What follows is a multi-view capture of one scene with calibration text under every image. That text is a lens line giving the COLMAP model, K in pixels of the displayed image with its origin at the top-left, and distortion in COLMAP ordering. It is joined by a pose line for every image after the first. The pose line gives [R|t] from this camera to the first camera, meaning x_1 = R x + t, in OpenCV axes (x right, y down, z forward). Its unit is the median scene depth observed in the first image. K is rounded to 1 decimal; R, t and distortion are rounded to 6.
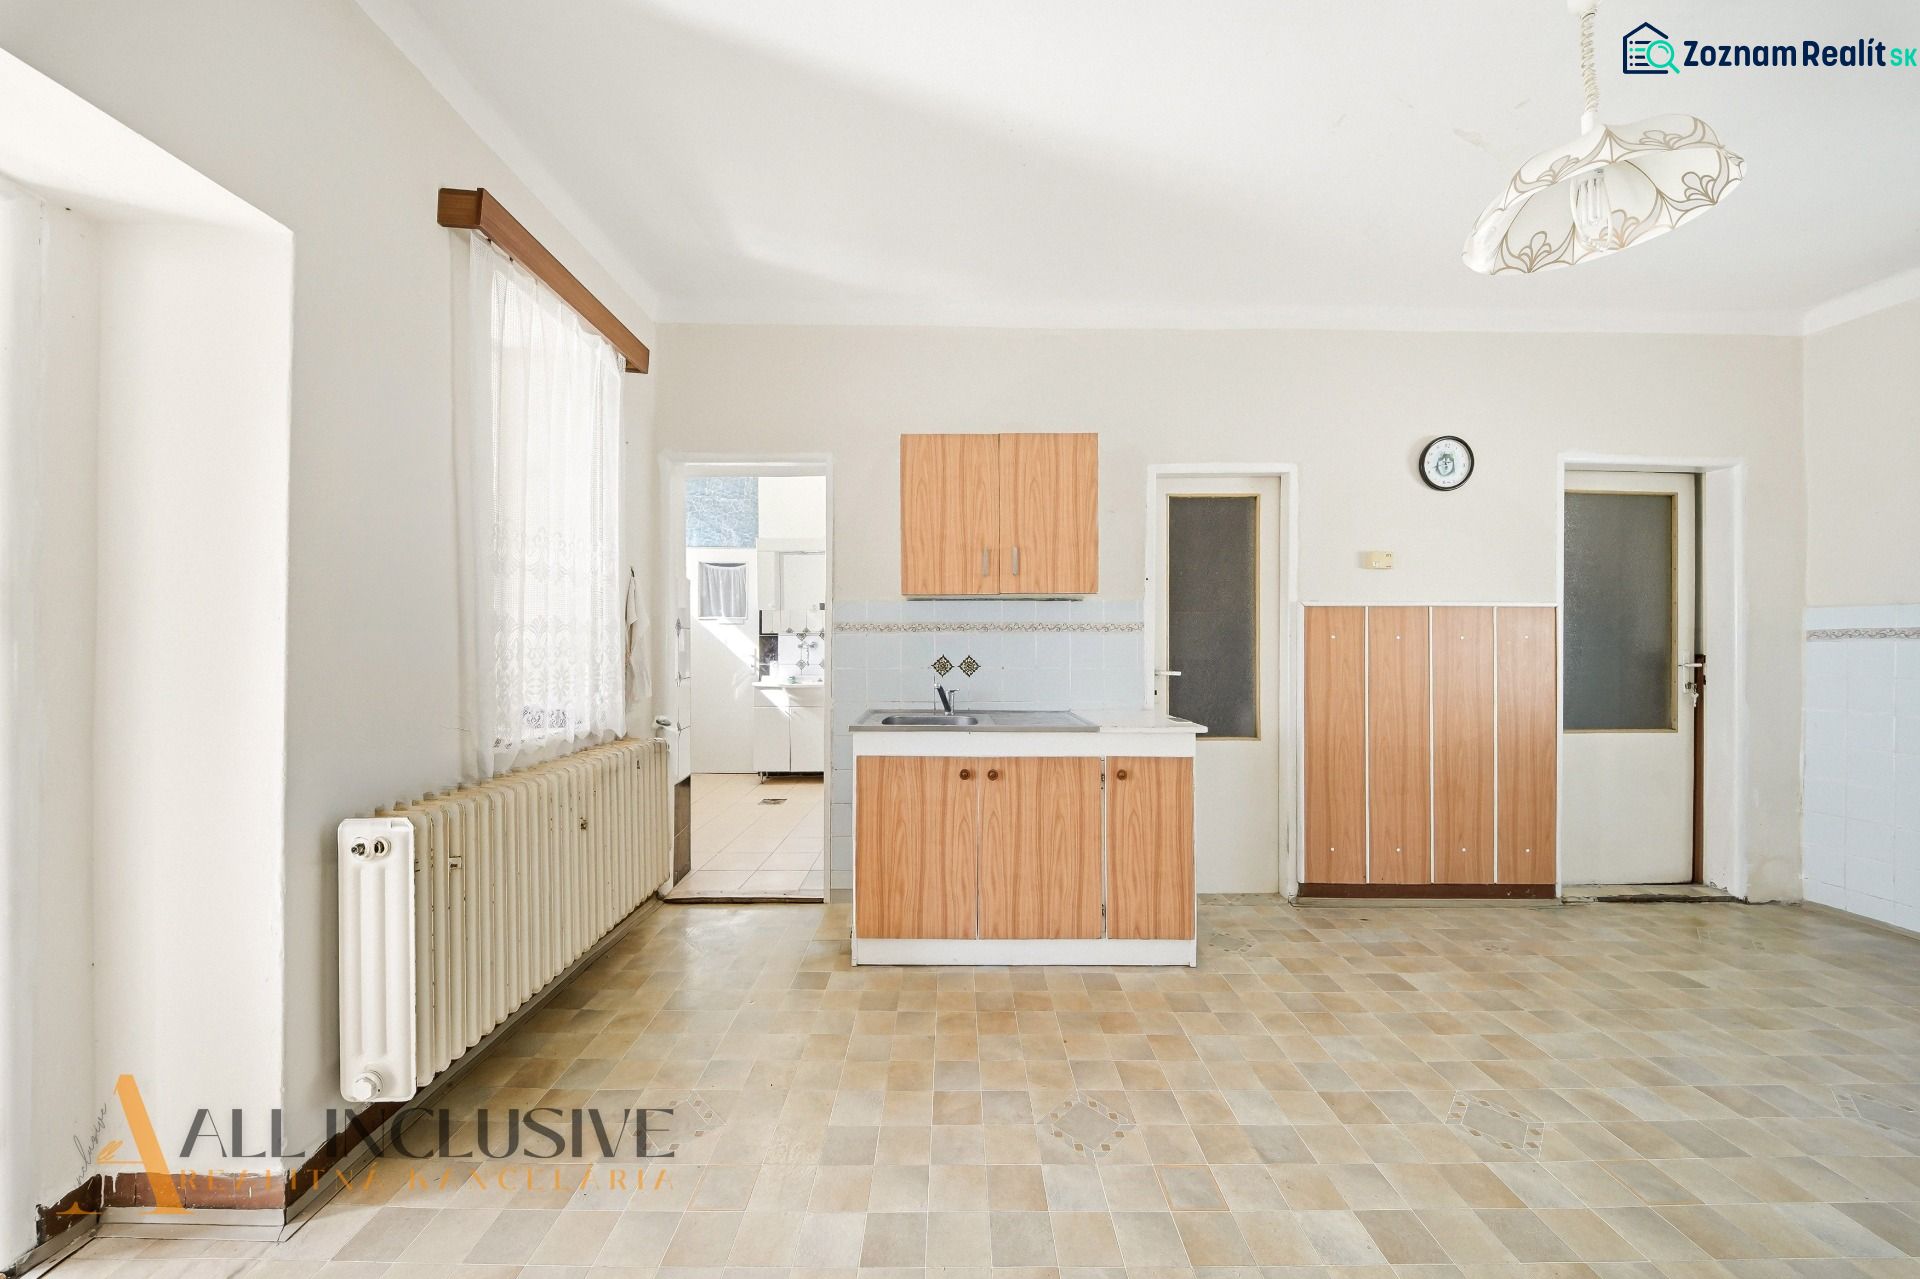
lens RADIAL K [[694.4, 0, 957.8], [0, 694.4, 641.7], [0, 0, 1]] dist [-0.002985, -0.000894]
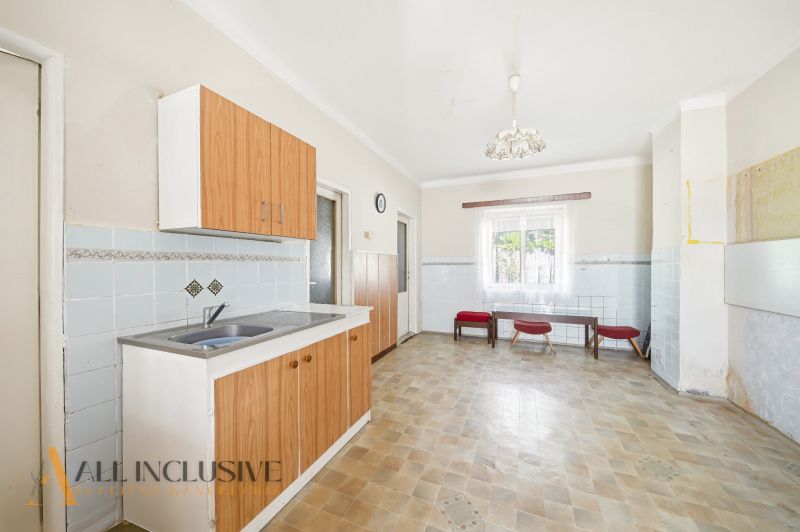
lens RADIAL K [[289.3, 0, 401.2], [0, 289.3, 268.1], [0, 0, 1]] dist [-0.002985, -0.000894]
pose [[0.383106, -0.011283, 0.923635, -0.413907], [0.002525, 0.999934, 0.011168, -0.006704], [-0.923701, -0.001947, 0.383109, 0.550933]]
